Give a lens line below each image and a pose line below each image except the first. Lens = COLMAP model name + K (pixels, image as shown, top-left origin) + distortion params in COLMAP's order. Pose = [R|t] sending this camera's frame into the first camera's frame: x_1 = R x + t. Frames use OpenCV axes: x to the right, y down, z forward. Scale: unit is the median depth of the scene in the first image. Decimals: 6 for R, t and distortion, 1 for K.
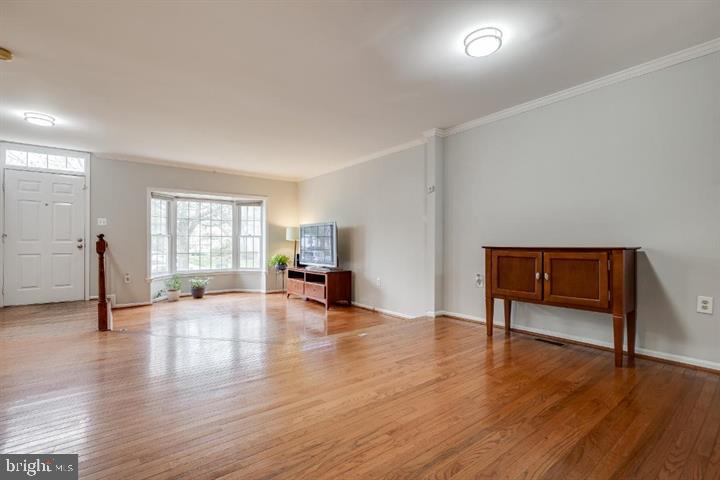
lens RADIAL K [[329.2, 0, 356.9], [0, 329.2, 242.8], [0, 0, 1]] dist [-0.001404, -0.000166]
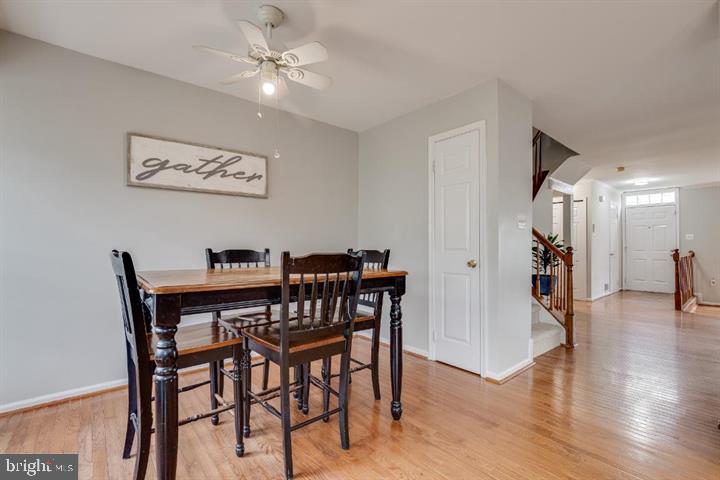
lens RADIAL K [[329.2, 0, 361.2], [0, 329.2, 242.4], [0, 0, 1]] dist [-0.015040, -0.000156]
pose [[0.055568, -0.016310, -0.998322, 0.408239], [-0.000712, 0.999866, -0.016375, -0.017335], [0.998455, 0.001621, 0.055549, -0.352194]]
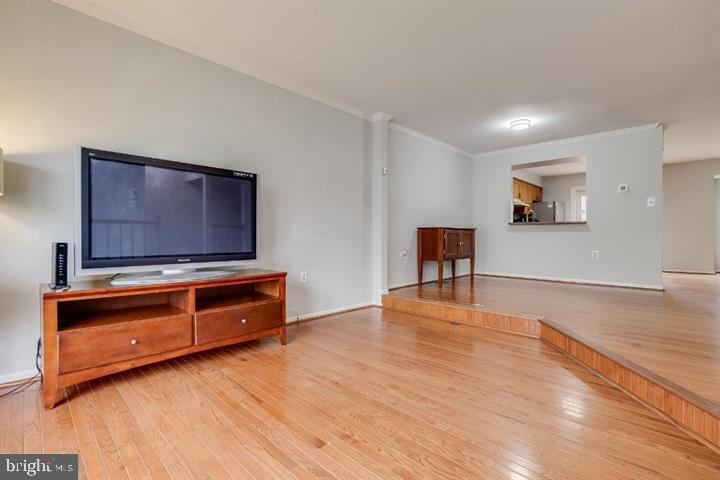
lens RADIAL K [[332.0, 0, 360.0], [0, 332.0, 240.0], [0, 0, 1]] dist [0.000619, 0.000144]
pose [[-0.142938, -0.007376, 0.989704, -0.539294], [-0.000282, 0.999972, 0.007412, 0.030523], [-0.989732, 0.000780, -0.142936, 0.828684]]
